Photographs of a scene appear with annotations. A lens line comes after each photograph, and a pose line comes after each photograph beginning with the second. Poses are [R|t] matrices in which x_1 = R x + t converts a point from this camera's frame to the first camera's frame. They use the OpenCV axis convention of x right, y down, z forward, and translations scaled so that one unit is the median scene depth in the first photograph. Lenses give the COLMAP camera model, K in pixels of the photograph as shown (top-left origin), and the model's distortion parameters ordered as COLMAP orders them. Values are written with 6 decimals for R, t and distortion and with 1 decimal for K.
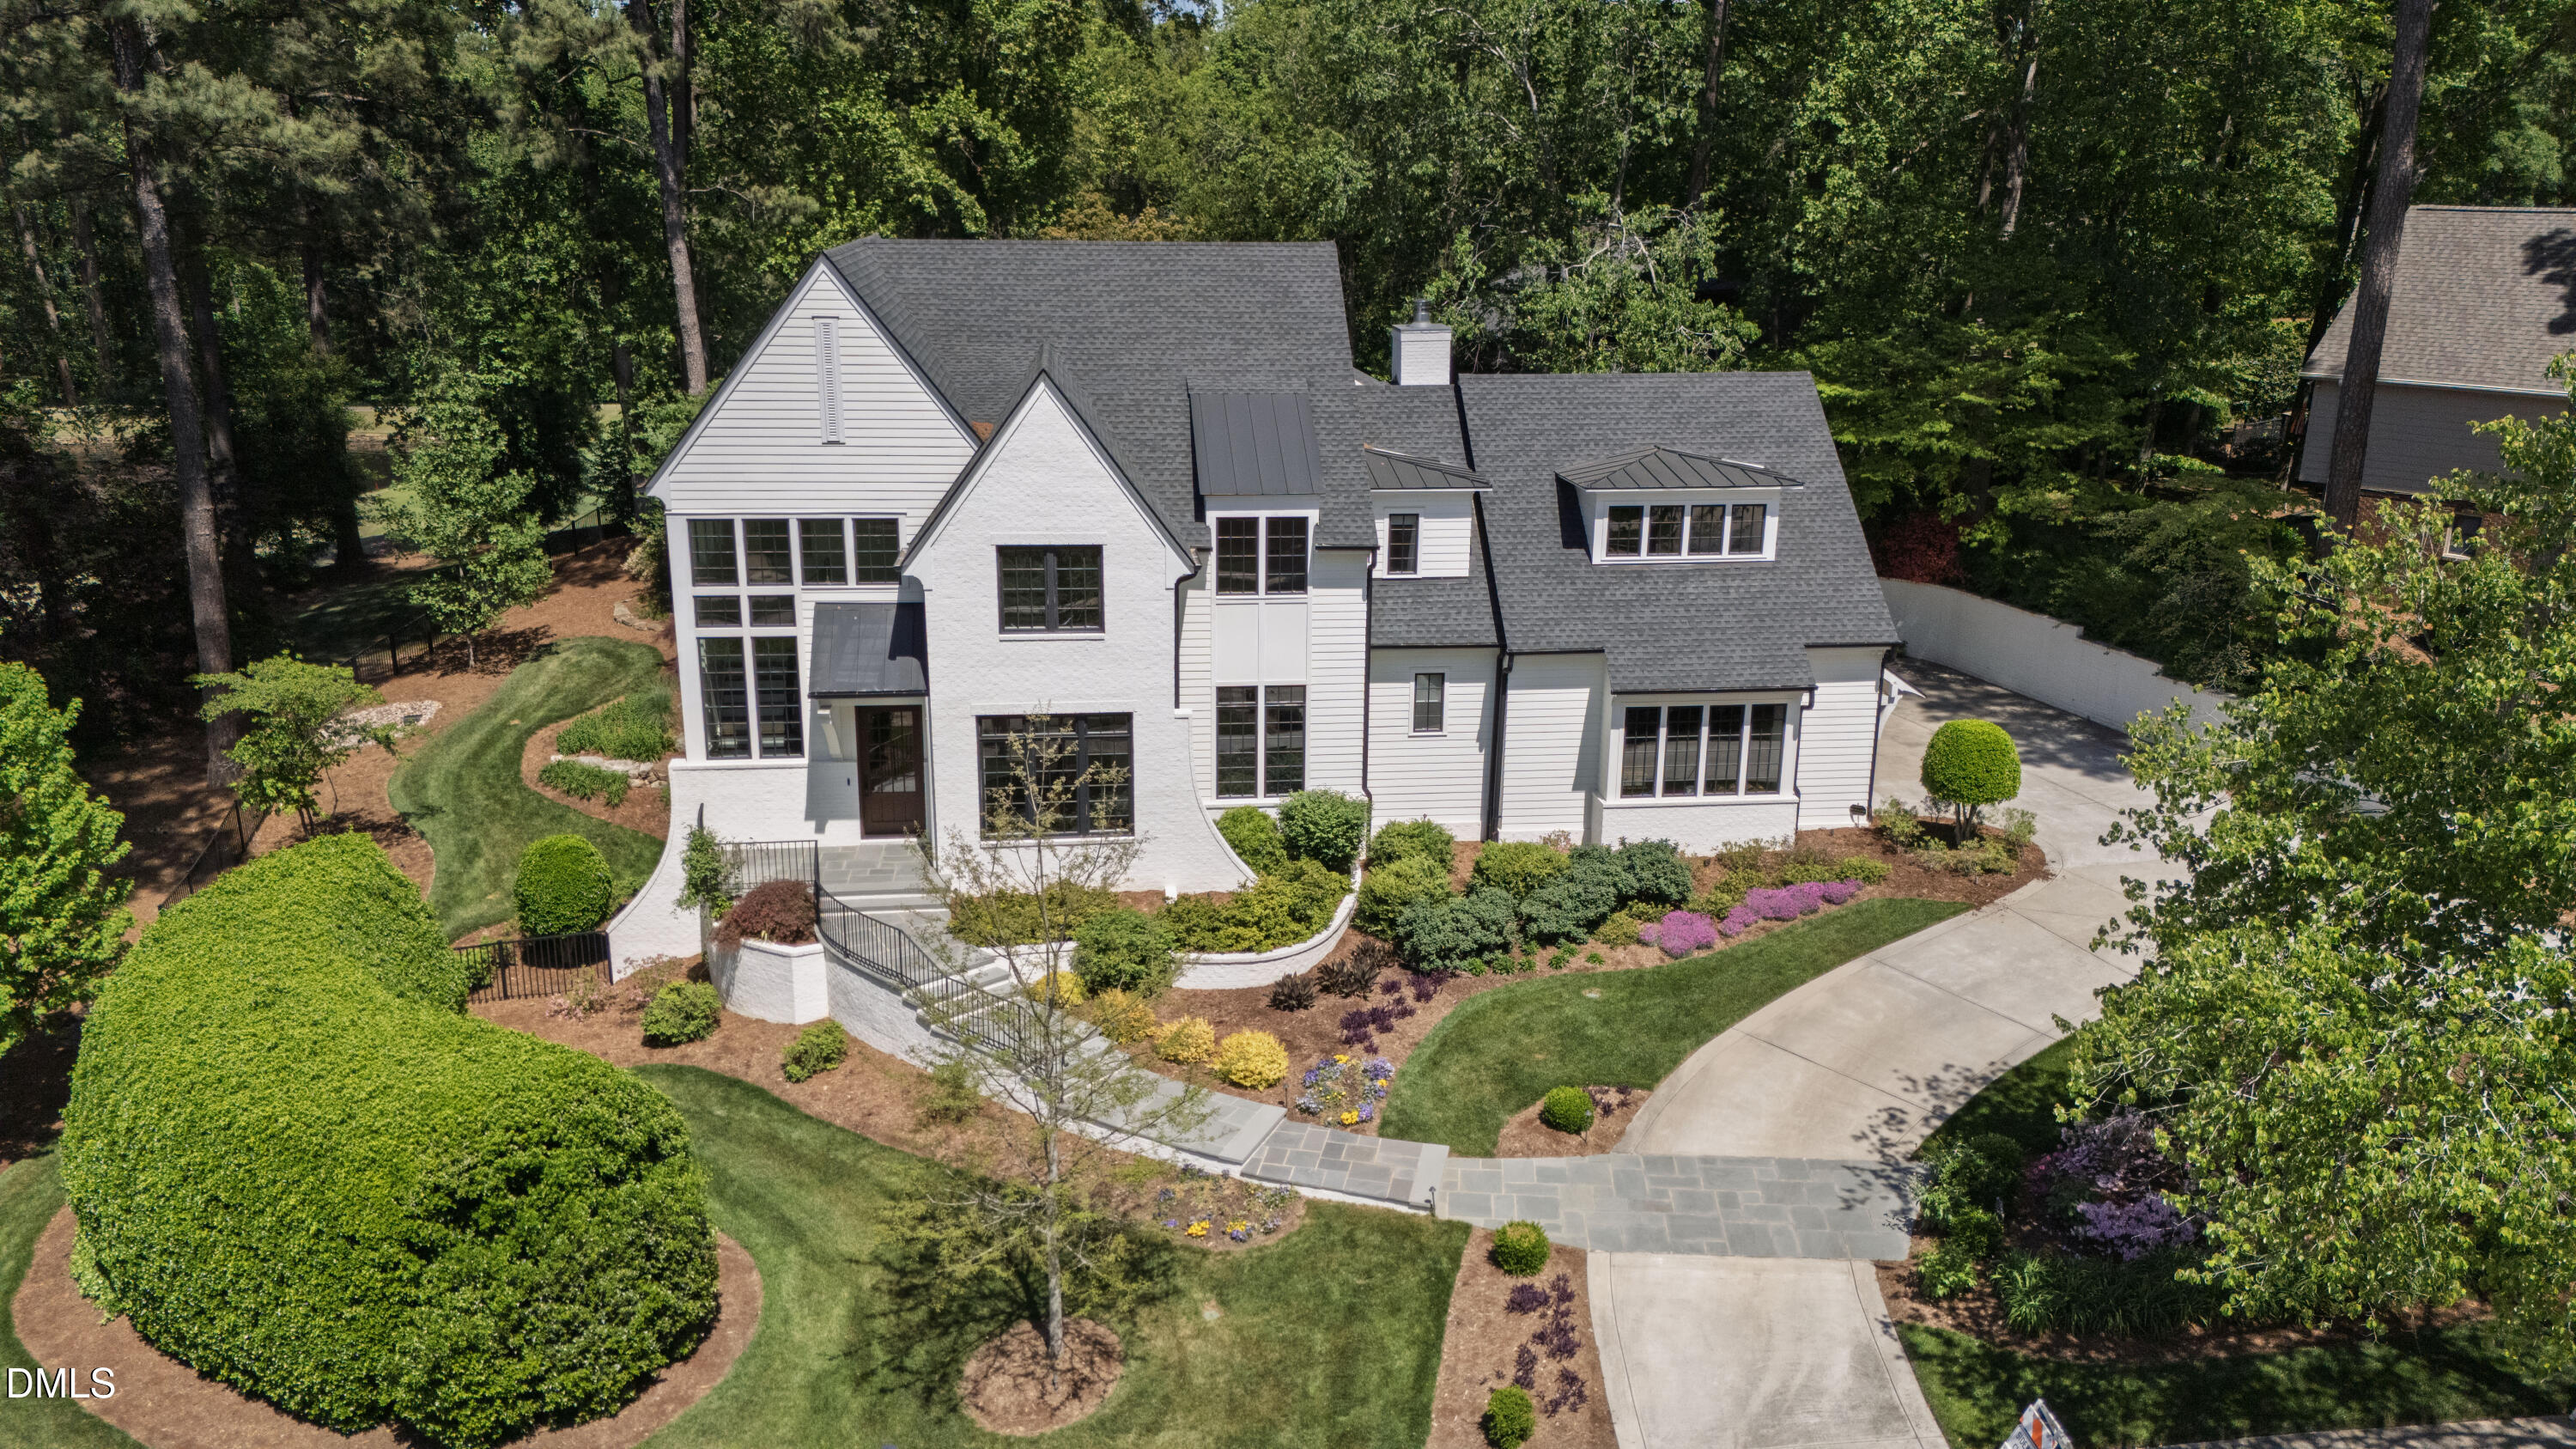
lens RADIAL K [[1834.6, 0, 1288.0], [0, 1834.6, 724.5], [0, 0, 1]] dist [0.064460, -0.001938]
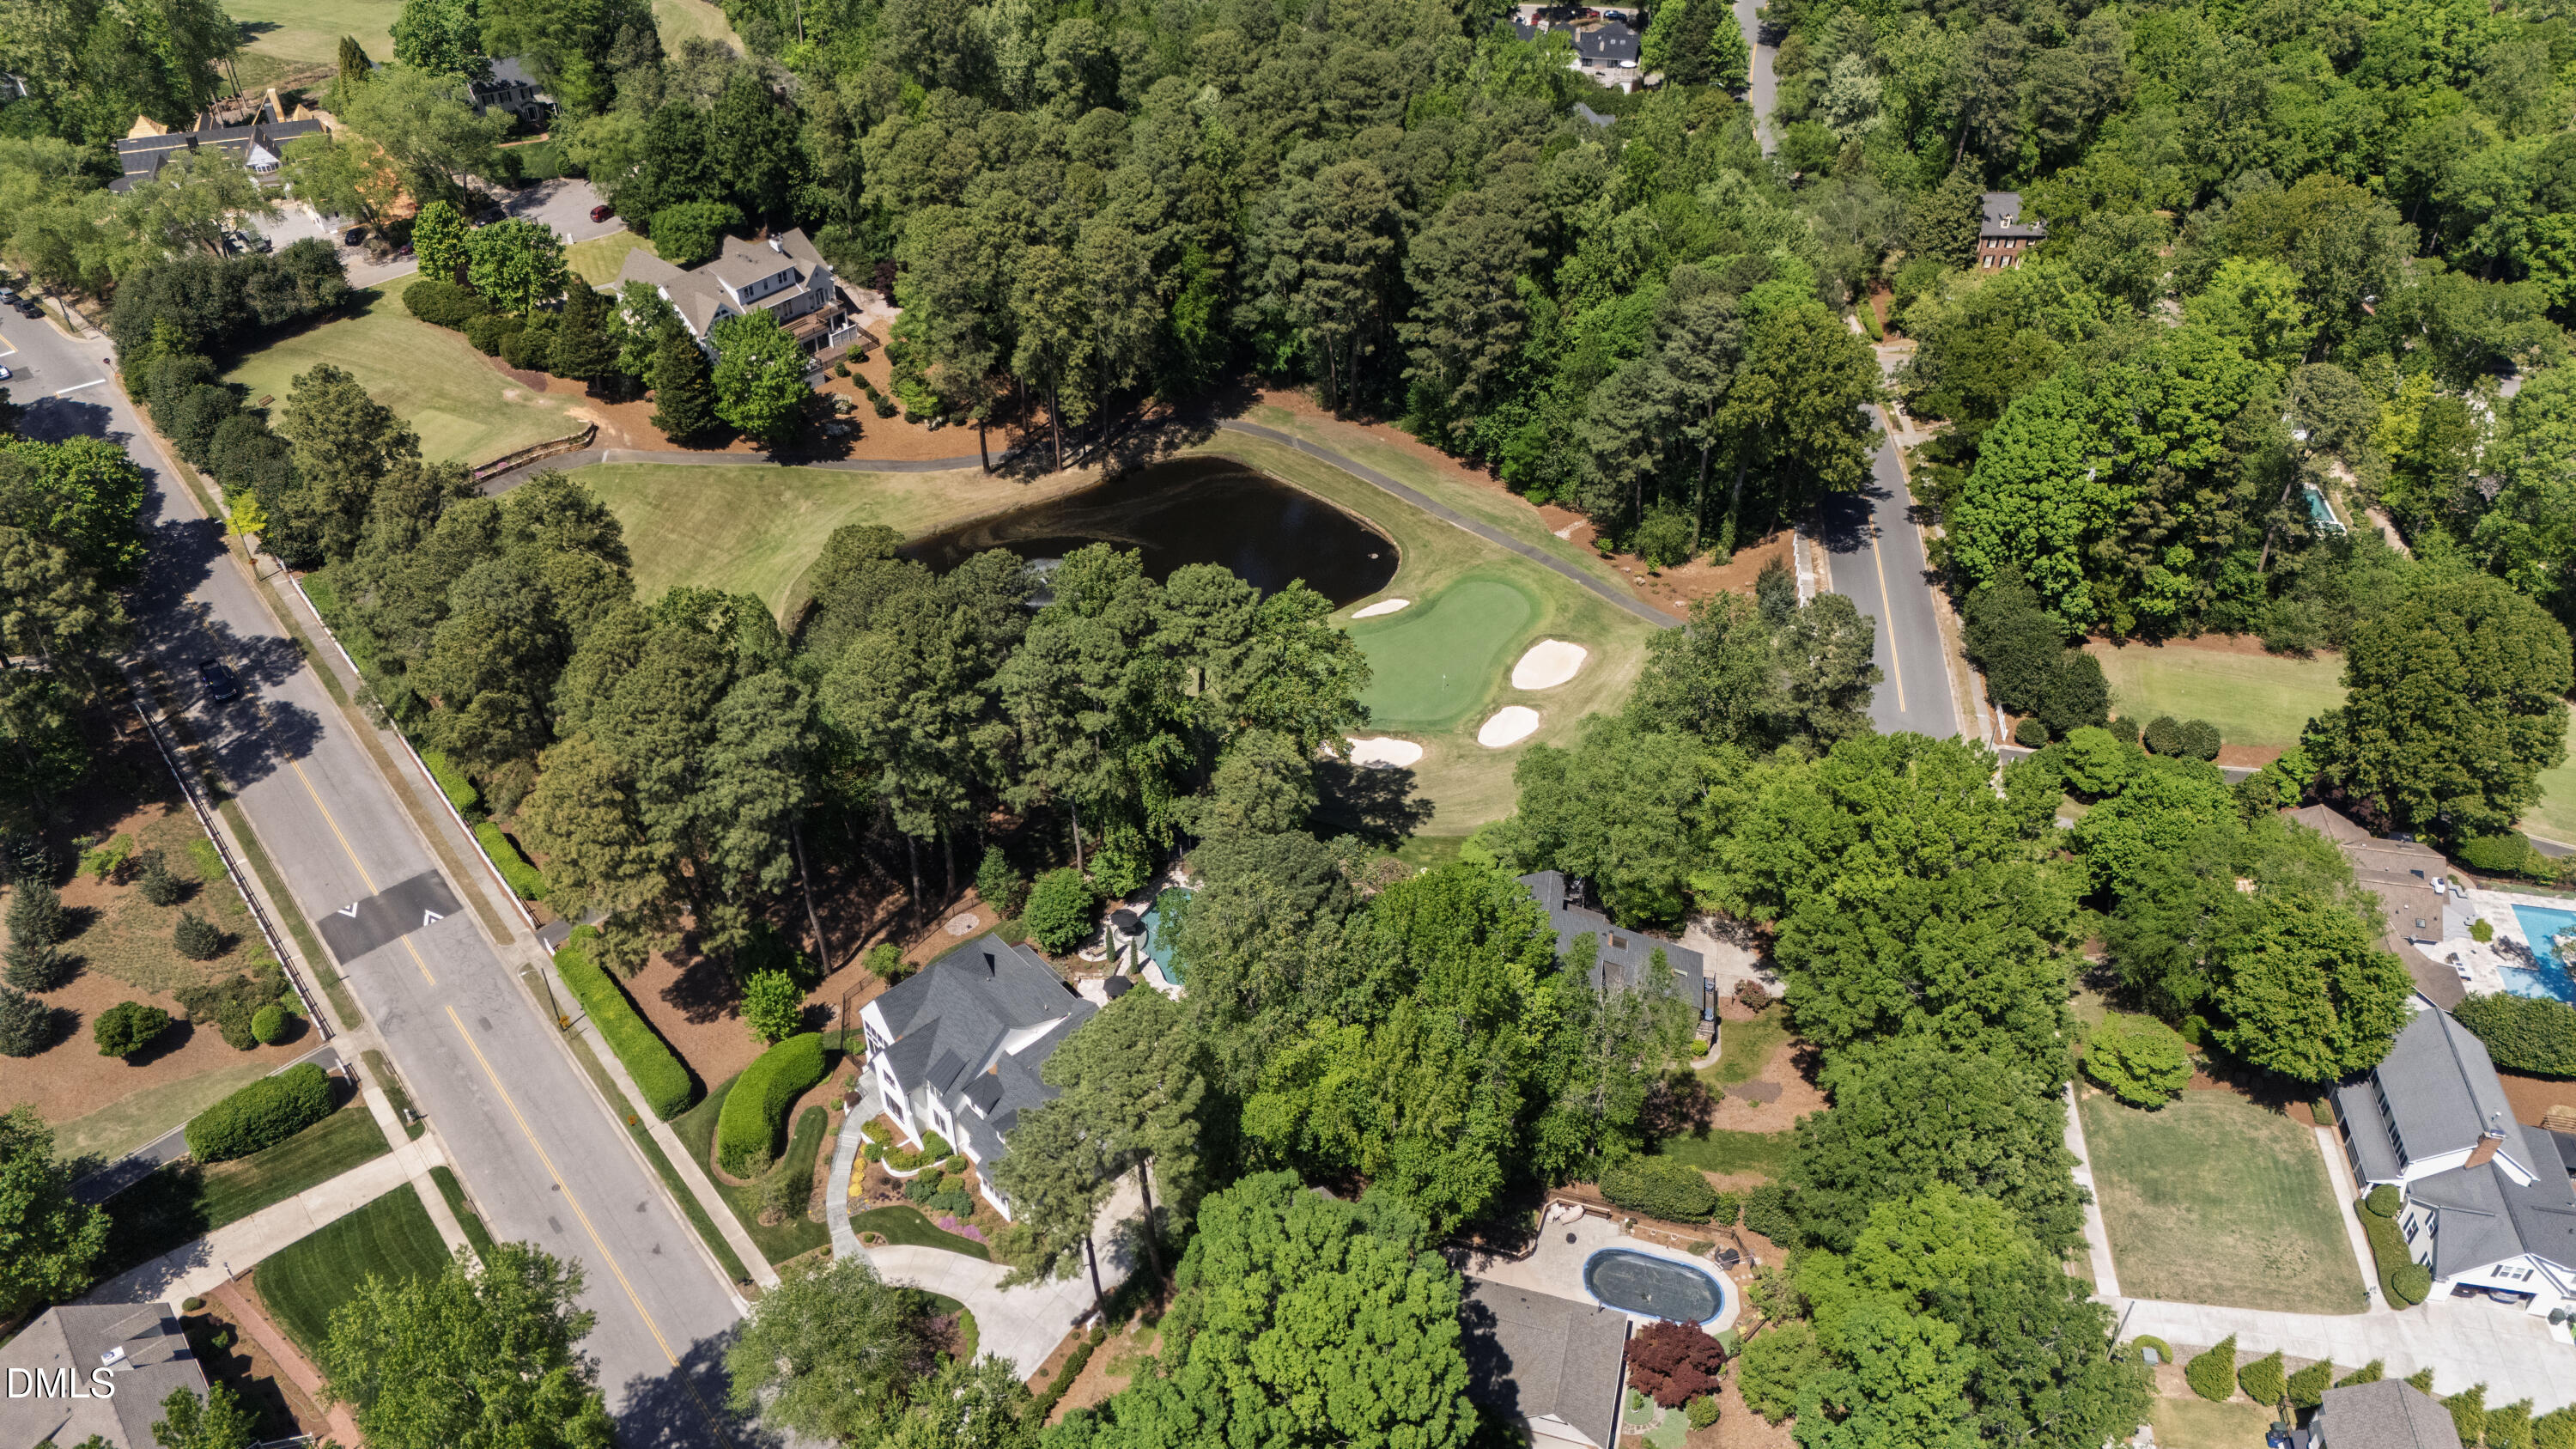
lens RADIAL K [[1848.4, 0, 1288.0], [0, 1848.4, 724.5], [0, 0, 1]] dist [0.080096, -0.000435]
pose [[0.590066, 0.493468, -0.638992, 2.956454], [-0.243624, 0.863400, 0.441800, -3.094441], [0.769720, -0.105017, 0.629684, -1.082499]]
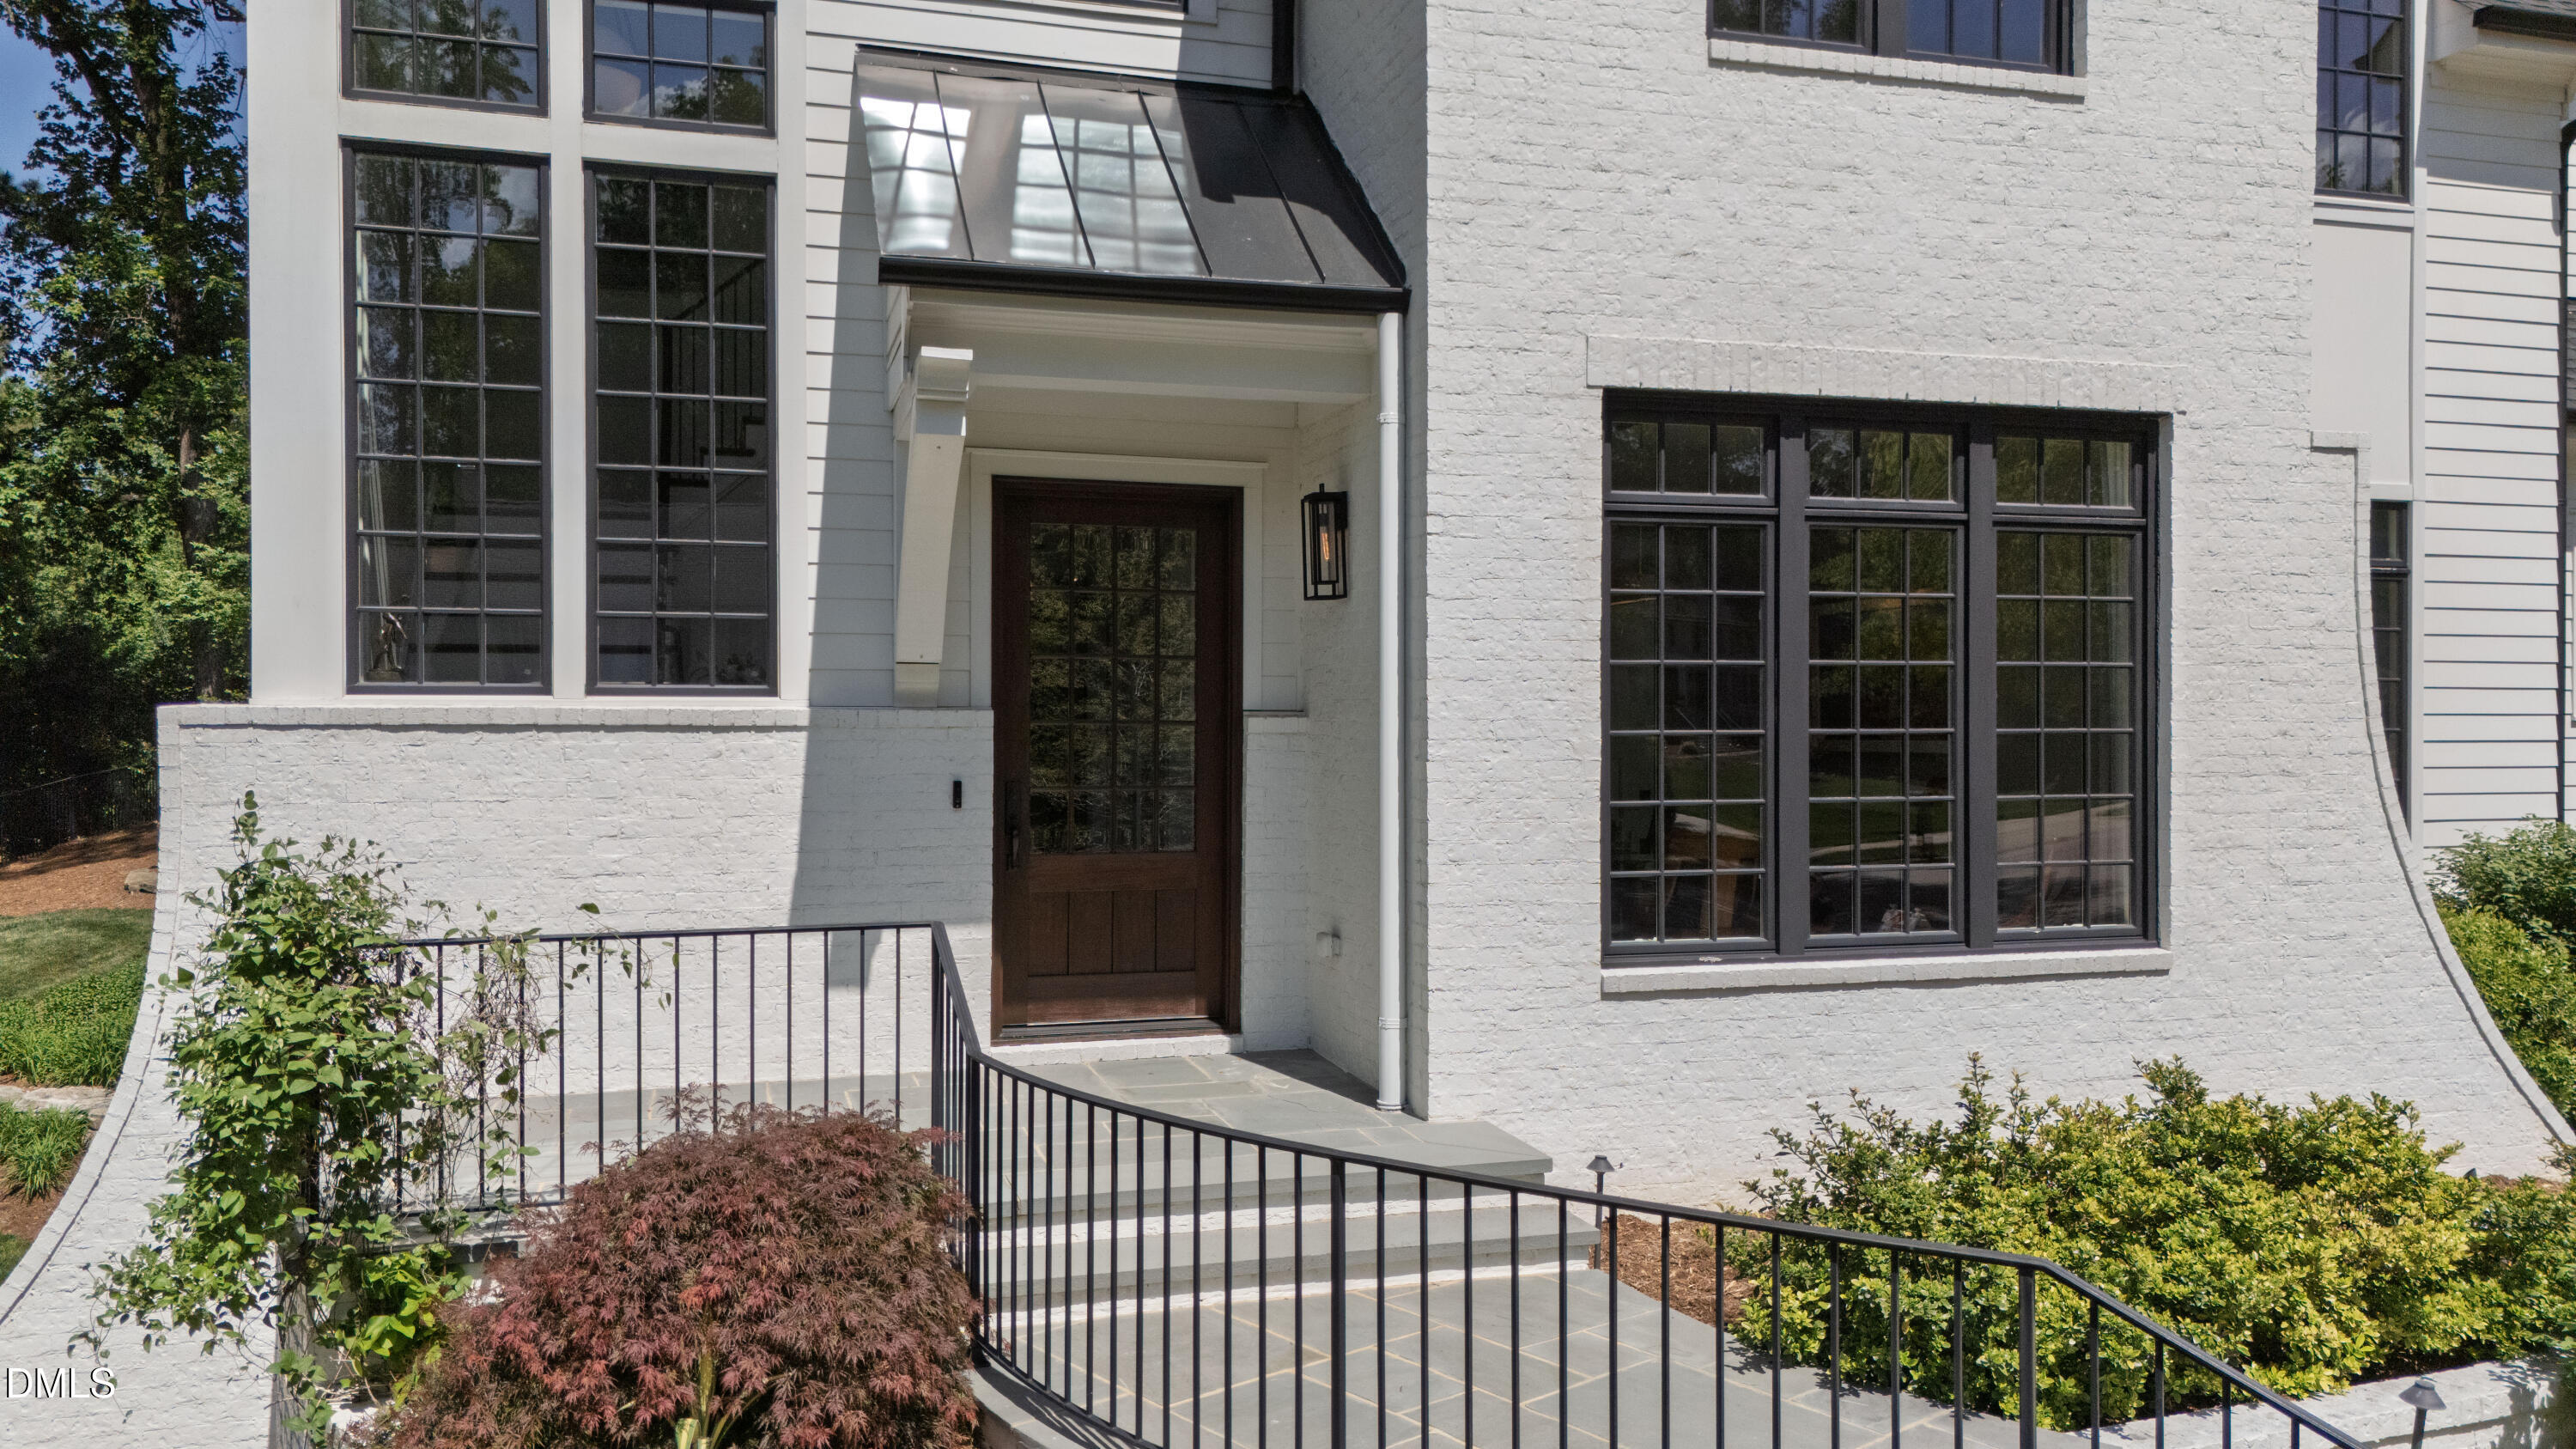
lens RADIAL K [[1927.8, 0, 1288.0], [0, 1927.8, 724.5], [0, 0, 1]] dist [0.044967, -0.005301]
pose [[0.984573, -0.011297, 0.174610, -0.247144], [0.058826, 0.961198, -0.269515, 0.096675], [-0.164790, 0.275629, 0.947034, 0.770144]]
